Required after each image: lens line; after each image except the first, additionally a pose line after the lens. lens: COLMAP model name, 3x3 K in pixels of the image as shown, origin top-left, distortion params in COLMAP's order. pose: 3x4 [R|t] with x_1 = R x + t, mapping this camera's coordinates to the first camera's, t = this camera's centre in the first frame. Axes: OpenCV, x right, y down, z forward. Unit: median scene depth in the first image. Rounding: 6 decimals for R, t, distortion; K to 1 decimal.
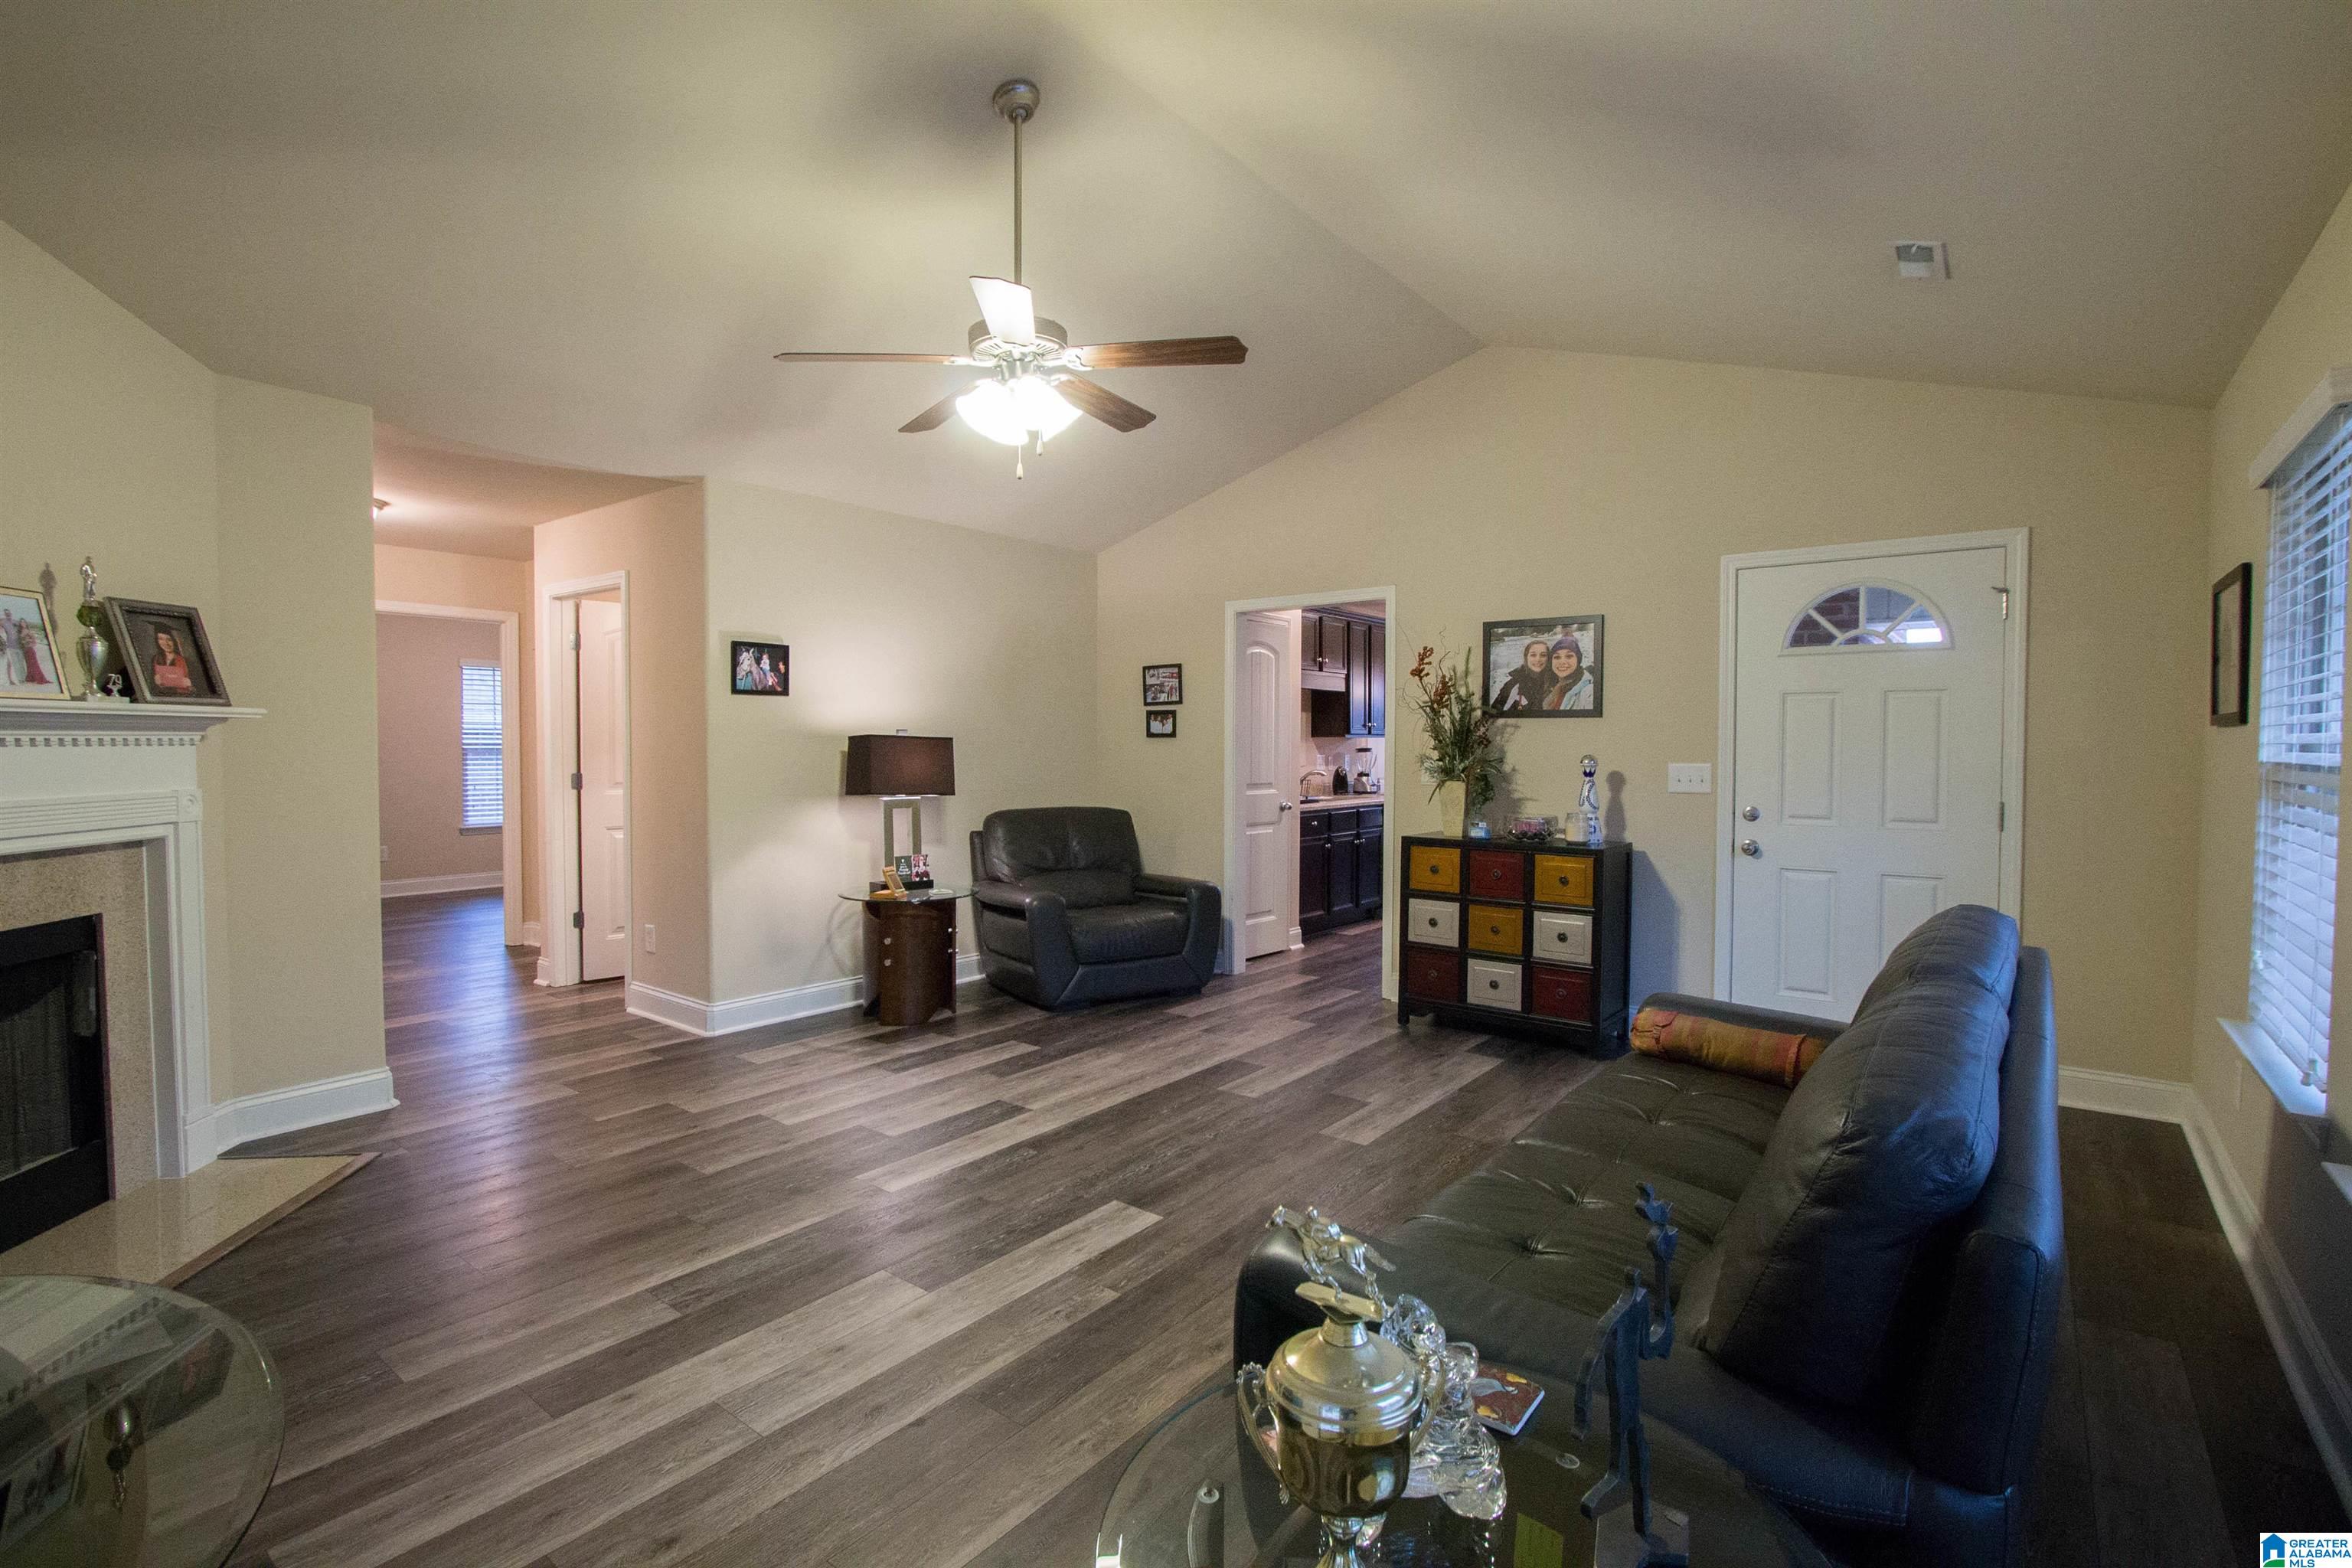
lens RADIAL K [[1096.0, 0, 1170.0], [0, 1096.0, 772.2], [0, 0, 1]] dist [-0.015890, 0.000748]
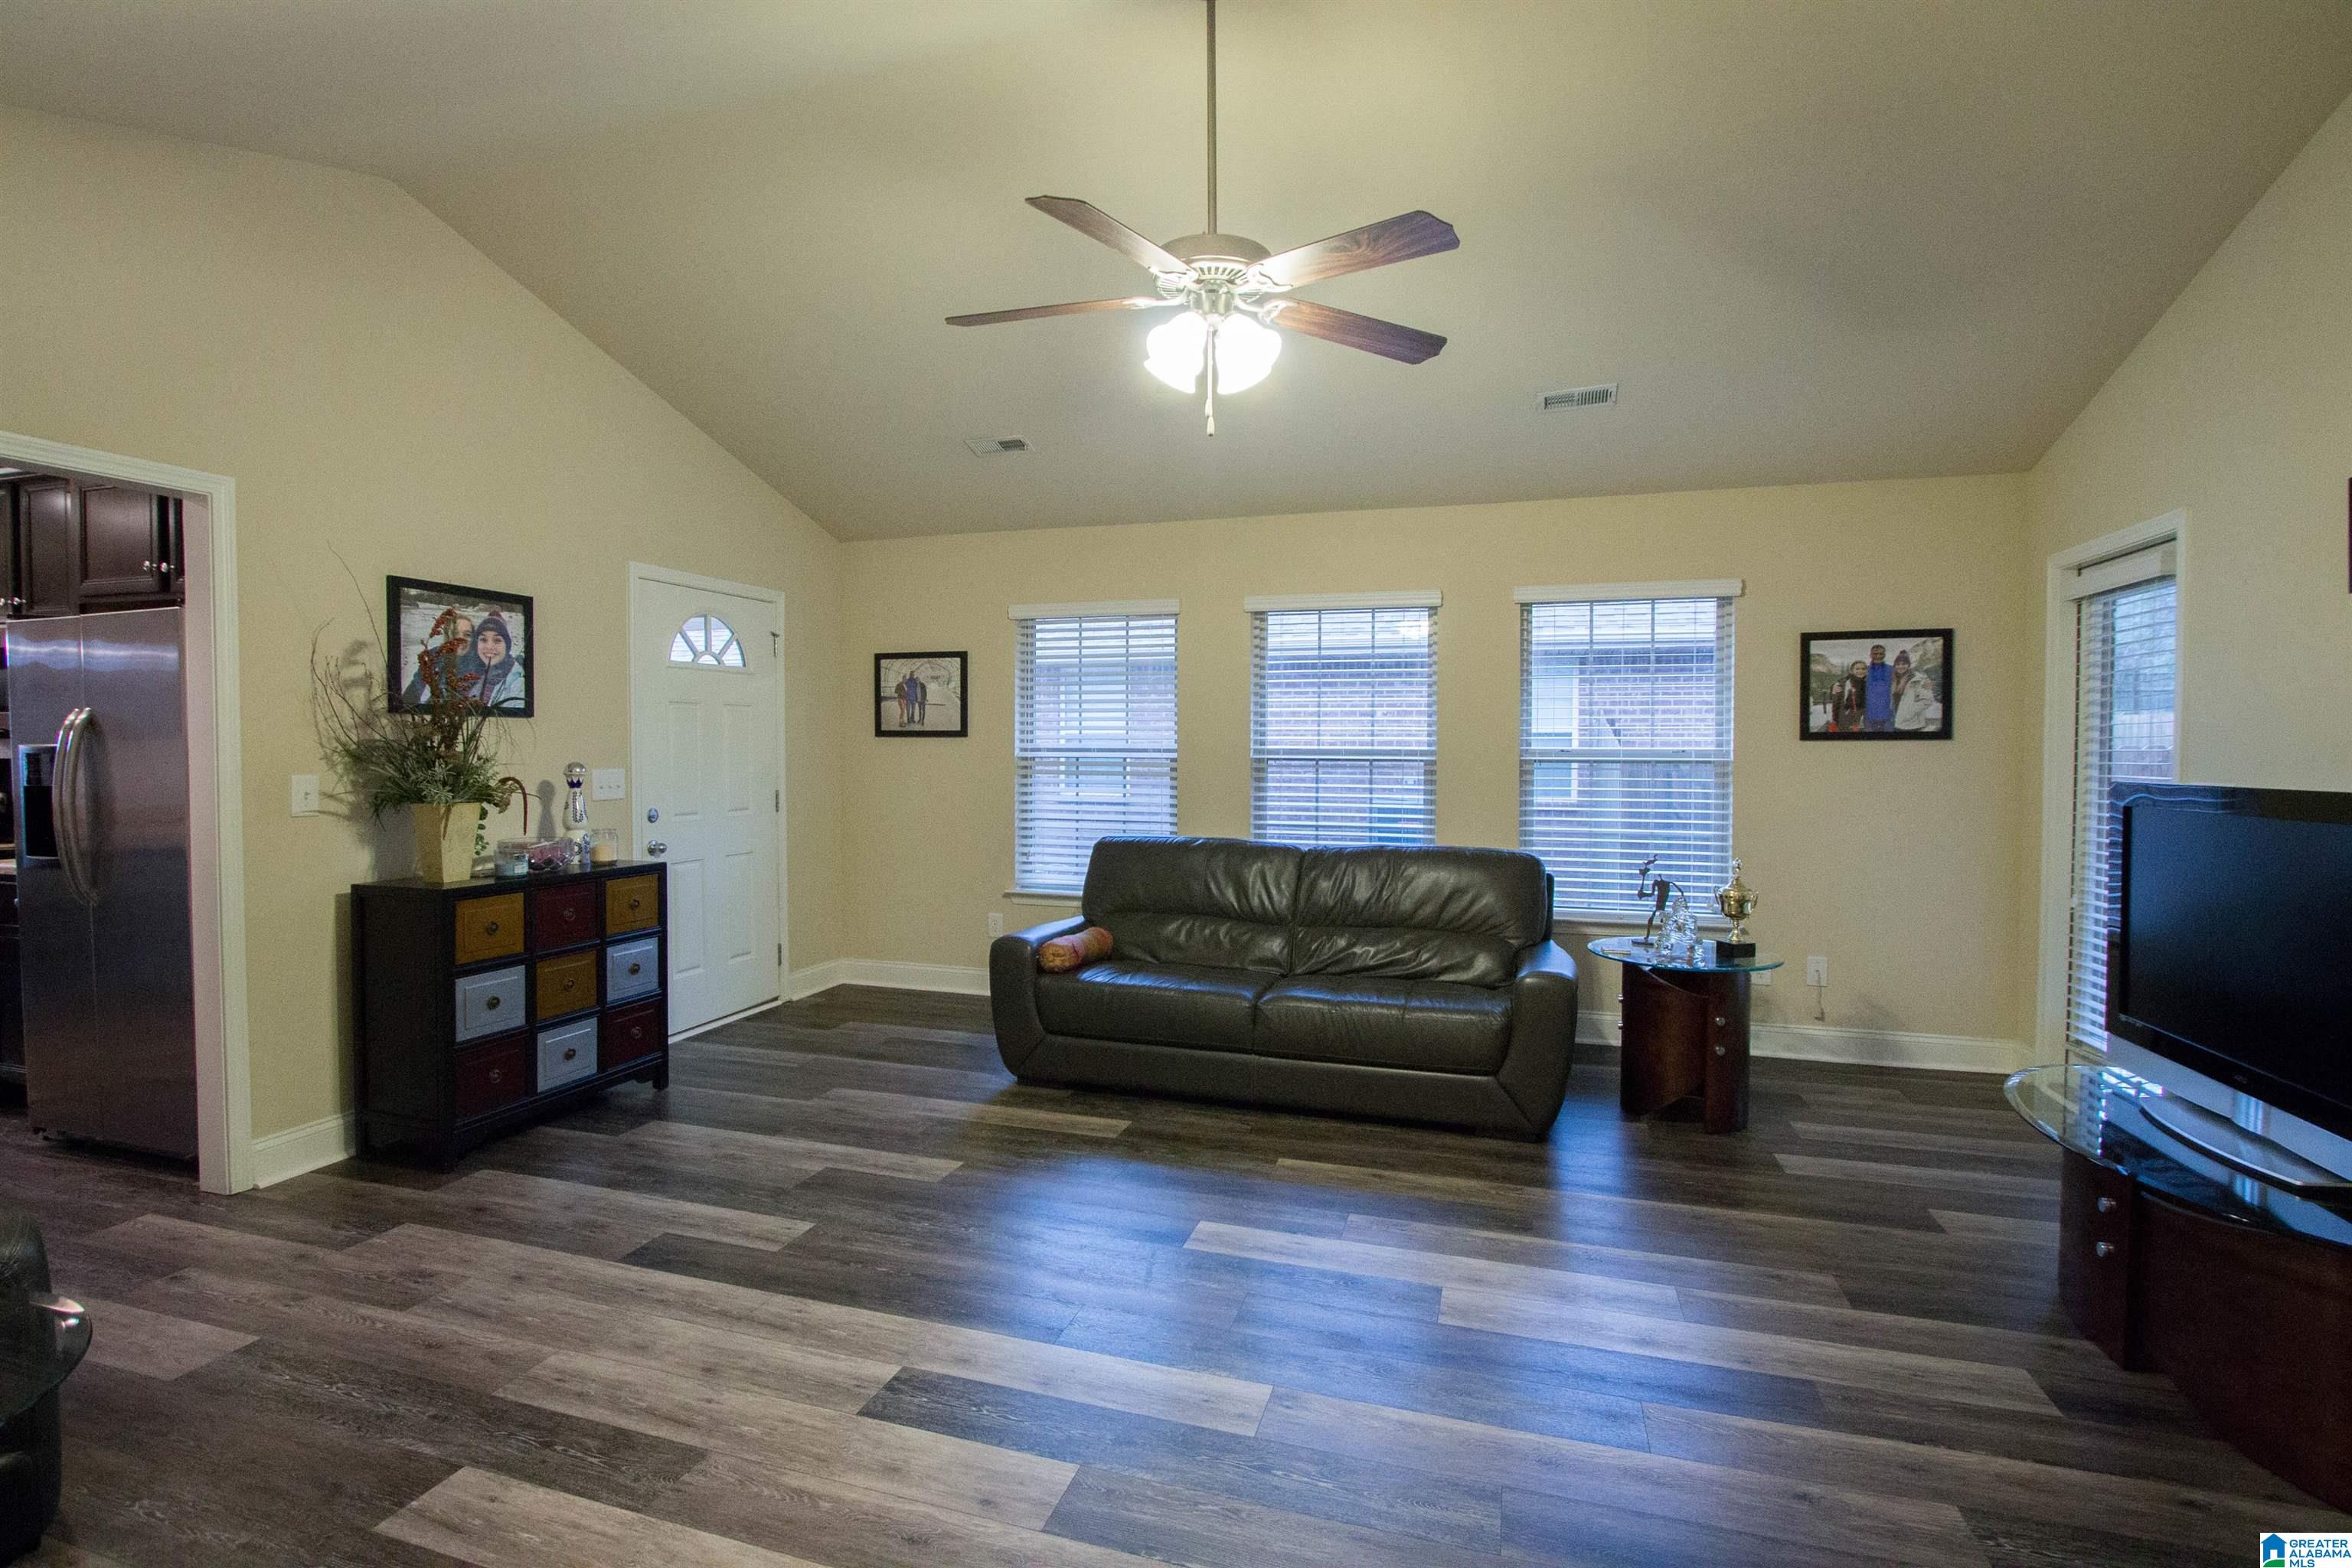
lens RADIAL K [[1096.0, 0, 1170.0], [0, 1096.0, 772.2], [0, 0, 1]] dist [-0.015890, 0.000748]
pose [[-0.344105, -0.027038, 0.938542, -0.633271], [0.021496, 0.999096, 0.036664, -0.031795], [-0.938685, 0.032791, -0.343213, 0.919039]]
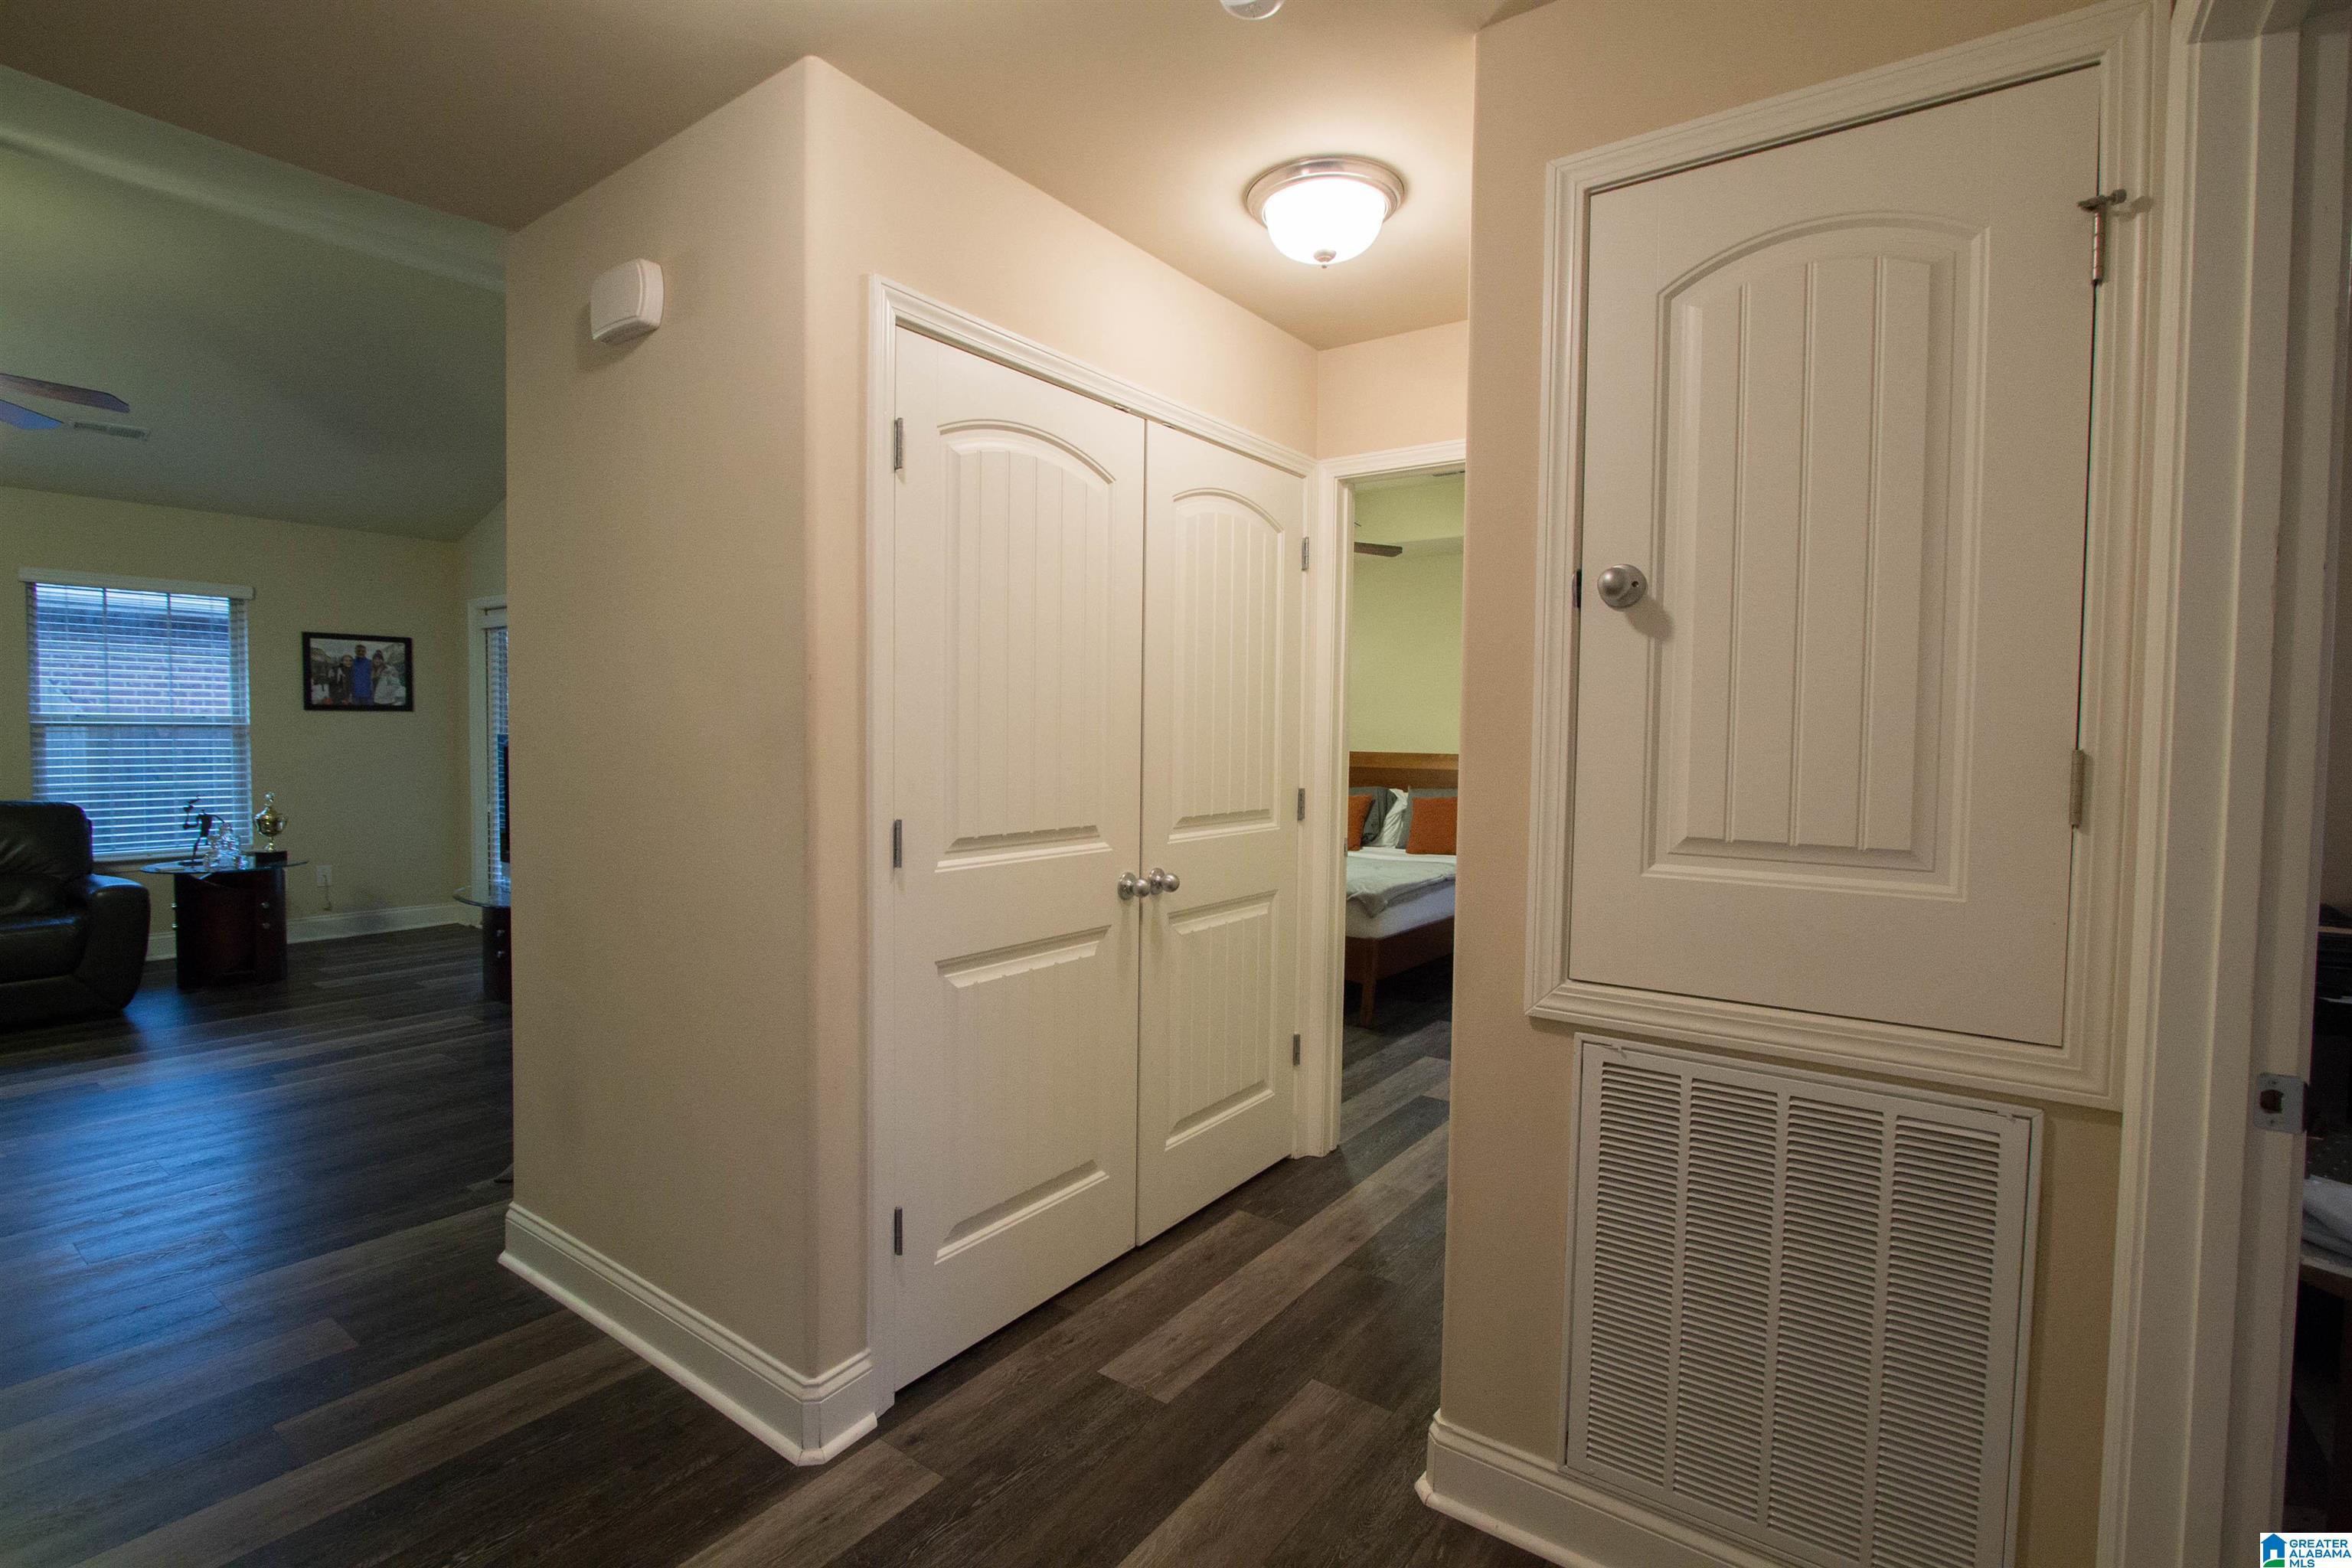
lens RADIAL K [[1092.5, 0, 1174.1], [0, 1092.5, 774.9], [0, 0, 1]] dist [-0.016106, 0.000833]
pose [[-0.999513, -0.015275, -0.027216, -0.967690], [-0.017115, 0.997489, 0.068717, -0.043372], [0.026098, 0.069149, -0.997265, 1.449575]]
